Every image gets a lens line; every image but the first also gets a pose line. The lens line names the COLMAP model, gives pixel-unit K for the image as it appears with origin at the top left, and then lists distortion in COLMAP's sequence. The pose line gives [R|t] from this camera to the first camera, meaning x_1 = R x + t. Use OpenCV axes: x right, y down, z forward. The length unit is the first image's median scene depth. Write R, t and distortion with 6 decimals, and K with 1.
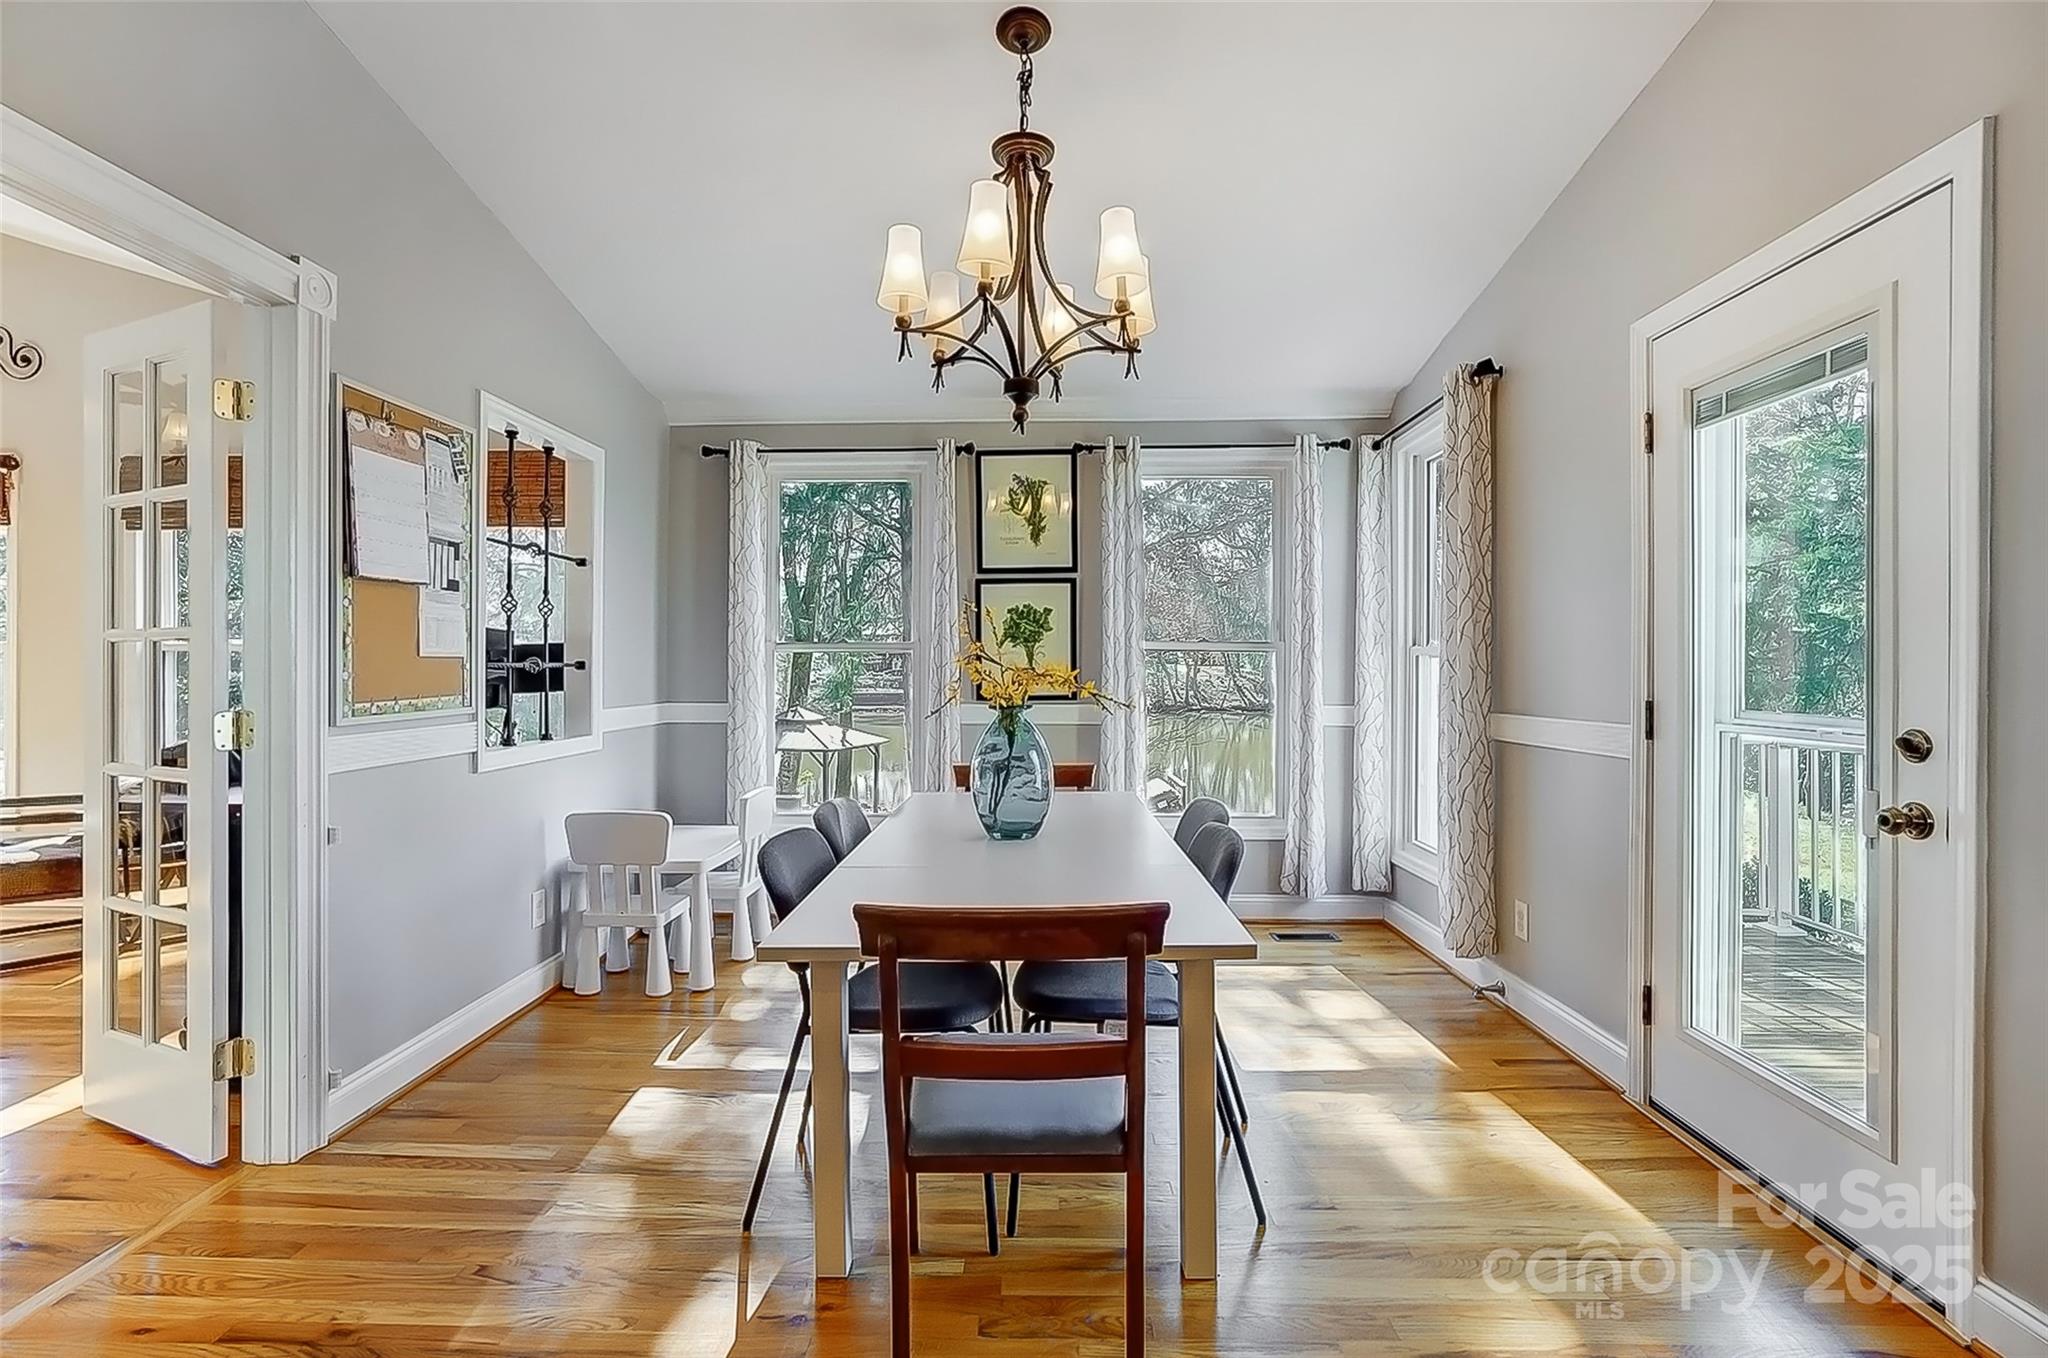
lens RADIAL K [[932.8, 0, 1022.2], [0, 932.8, 662.0], [0, 0, 1]] dist [-0.046142, 0.020948]
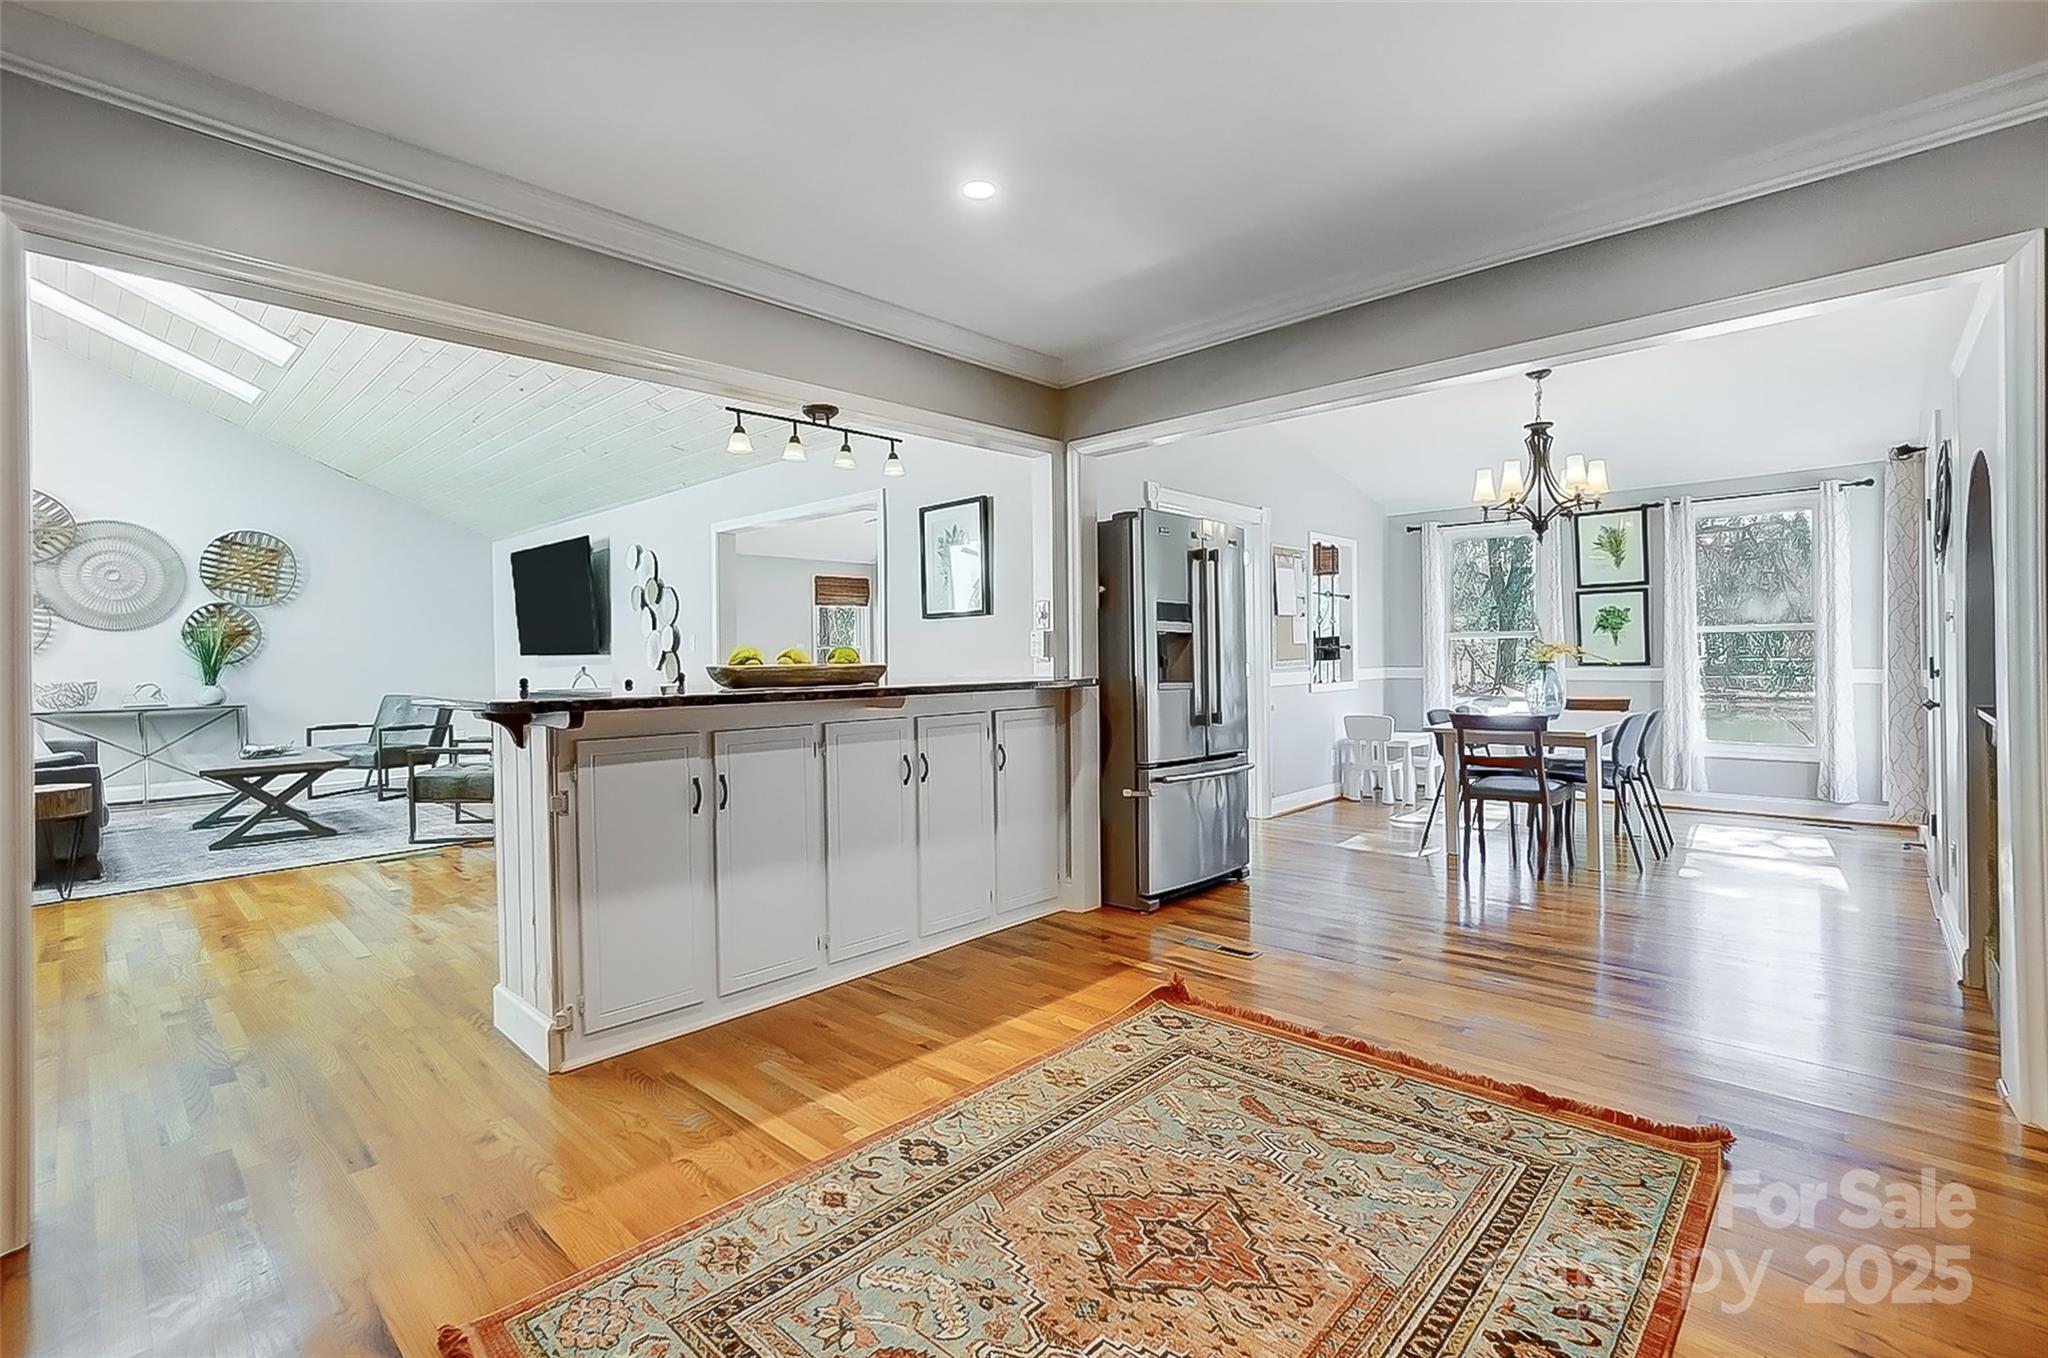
lens RADIAL K [[932.8, 0, 1022.2], [0, 932.8, 662.0], [0, 0, 1]] dist [-0.046142, 0.020948]
pose [[0.743987, -0.004517, -0.668179, 0.316866], [0.014554, 0.999849, 0.009446, 0.005390], [0.668035, -0.016753, 0.743941, -0.893144]]
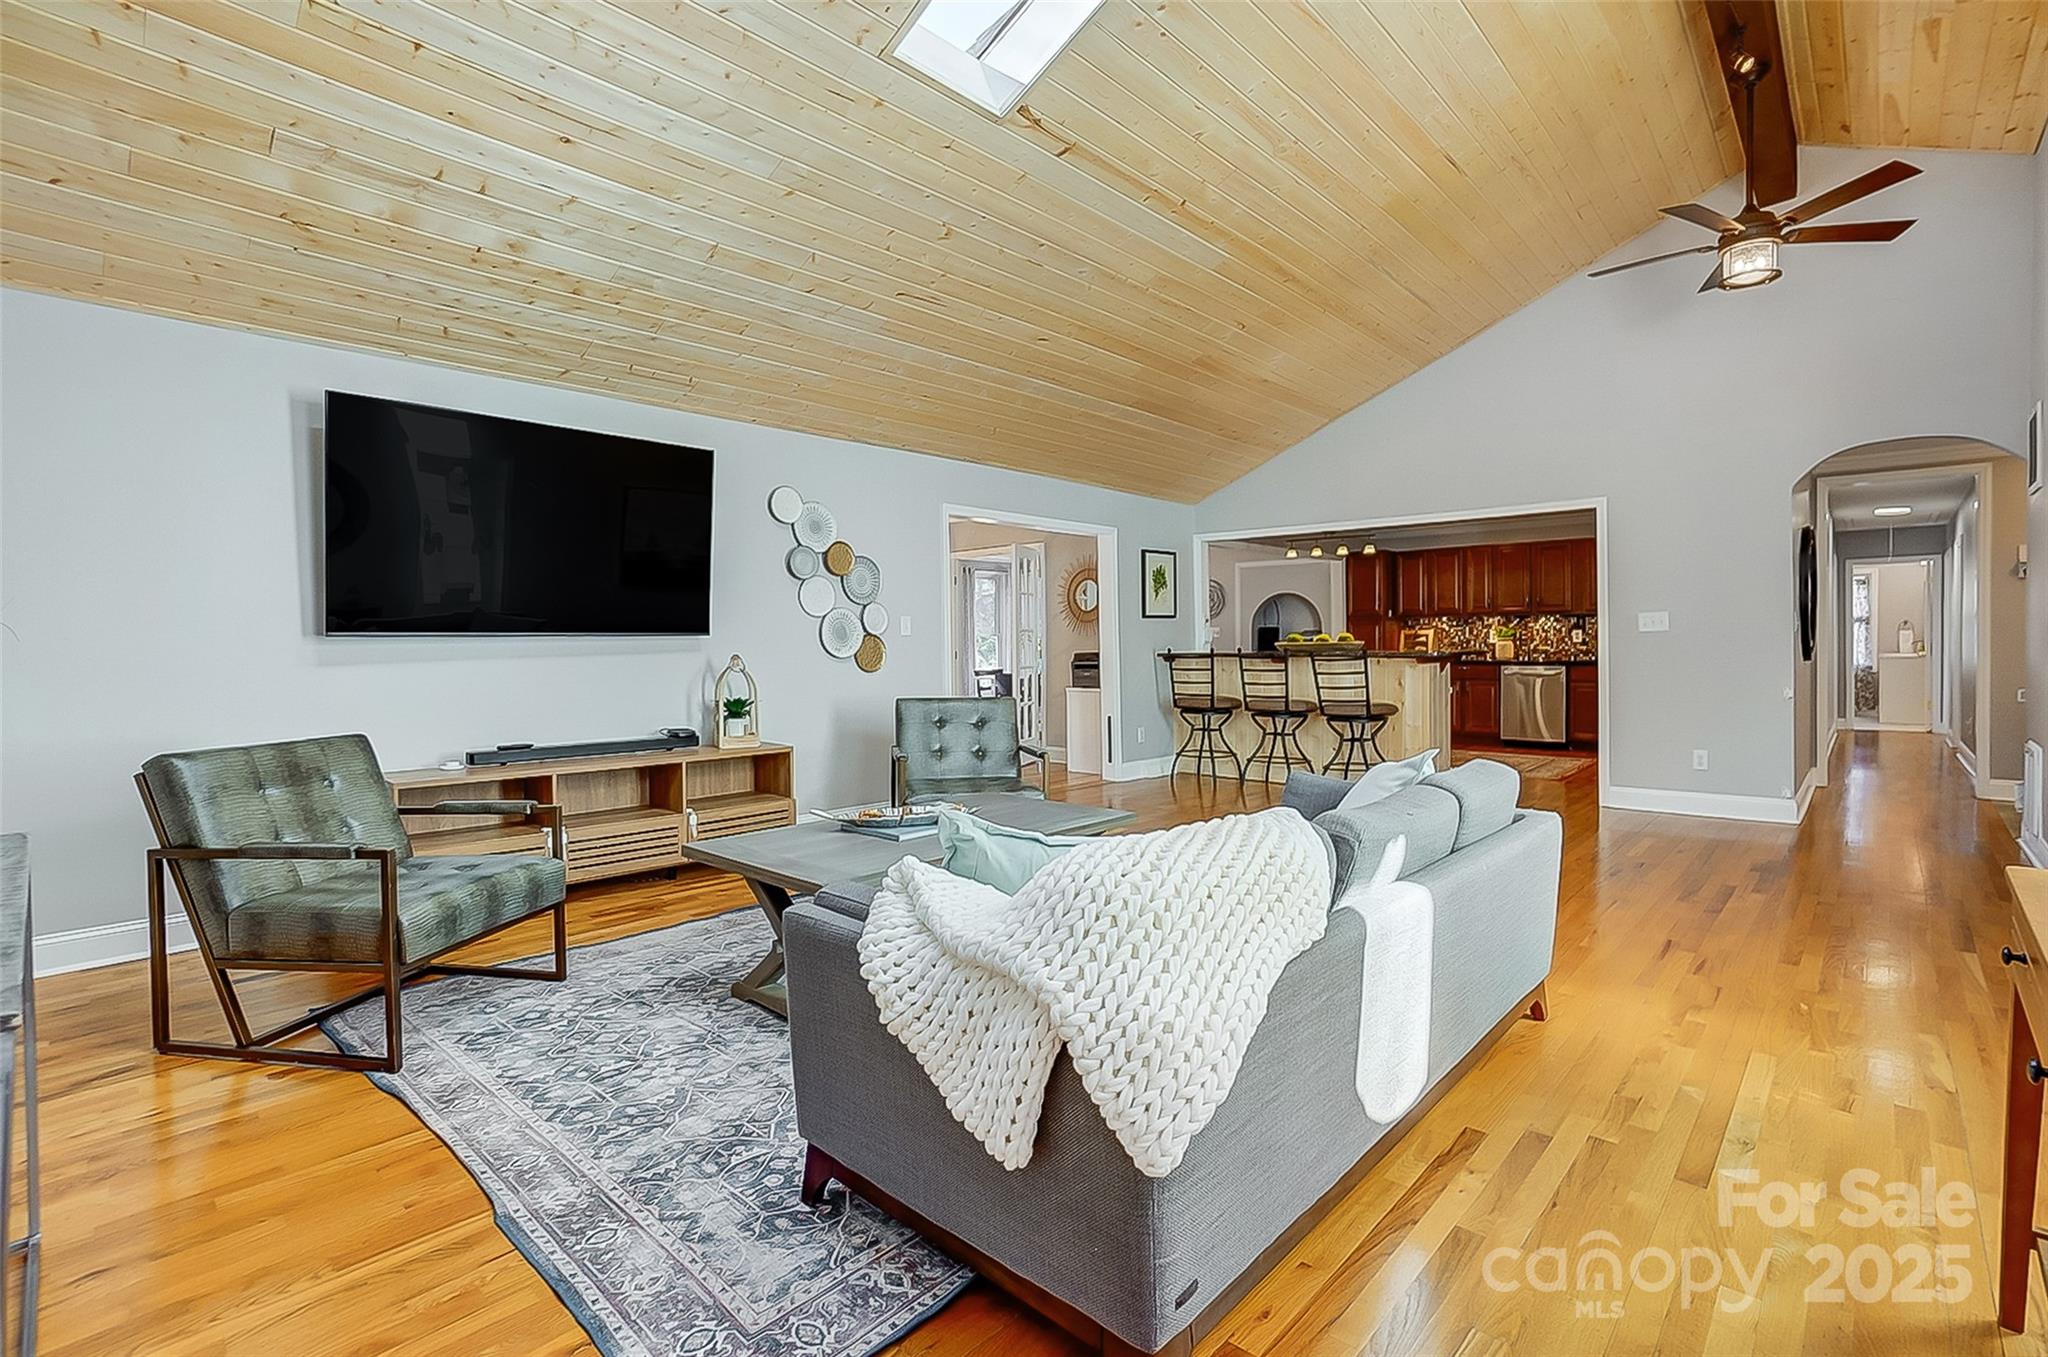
lens RADIAL K [[932.8, 0, 1022.2], [0, 932.8, 661.5], [0, 0, 1]] dist [-0.046142, 0.020948]
pose [[0.663403, -0.022306, 0.747929, -2.136281], [0.010682, 0.999736, 0.020341, 0.009415], [-0.748186, -0.005505, 0.663466, -1.177780]]
